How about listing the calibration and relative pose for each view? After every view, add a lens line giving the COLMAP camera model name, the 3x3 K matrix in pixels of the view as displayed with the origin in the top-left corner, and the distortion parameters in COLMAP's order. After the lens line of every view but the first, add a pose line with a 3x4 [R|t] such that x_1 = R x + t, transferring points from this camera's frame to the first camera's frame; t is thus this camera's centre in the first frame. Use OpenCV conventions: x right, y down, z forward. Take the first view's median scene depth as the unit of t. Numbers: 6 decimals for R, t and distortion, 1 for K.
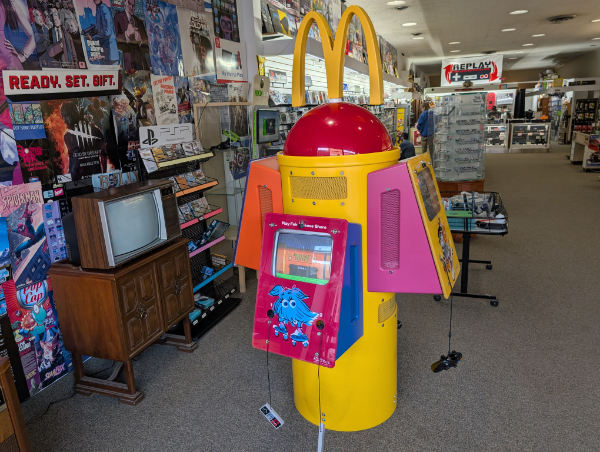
lens RADIAL K [[431.2, 0, 297.0], [0, 431.2, 228.5], [0, 0, 1]] dist [0.006297, -0.007241]
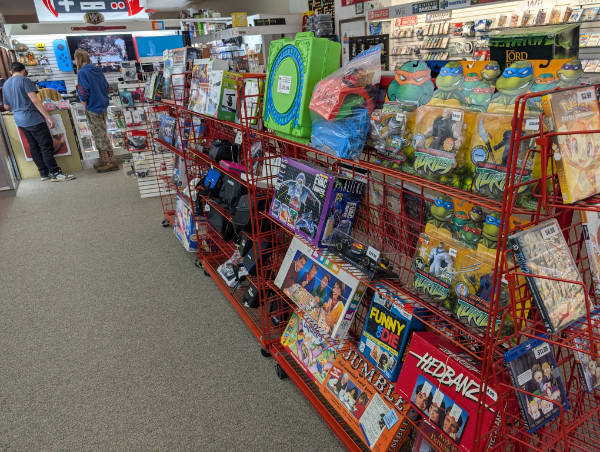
lens RADIAL K [[431.2, 0, 297.0], [0, 431.2, 228.5], [0, 0, 1]] dist [0.006297, -0.007241]
pose [[0.656361, -0.284489, 0.698753, 0.108427], [0.224193, 0.957890, 0.179402, -0.120204], [-0.720366, 0.038903, 0.692502, 0.444466]]
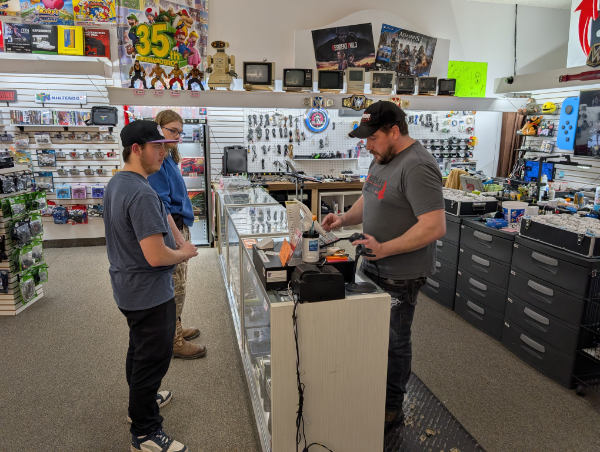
lens RADIAL K [[431.2, 0, 297.0], [0, 431.2, 228.5], [0, 0, 1]] dist [0.006297, -0.007241]
pose [[0.559698, 0.234185, -0.794919, 0.510359], [-0.248477, 0.962529, 0.108612, -0.208982], [0.790568, 0.136729, 0.596915, 0.692309]]
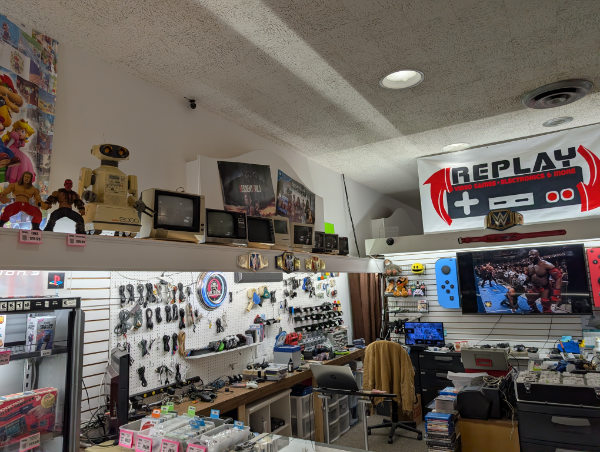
lens RADIAL K [[431.2, 0, 297.0], [0, 431.2, 228.5], [0, 0, 1]] dist [0.006297, -0.007241]
pose [[0.981336, -0.018885, -0.191369, 0.307577], [-0.055346, 0.925321, -0.375125, -0.207396], [0.184162, 0.378715, 0.907006, 0.695141]]
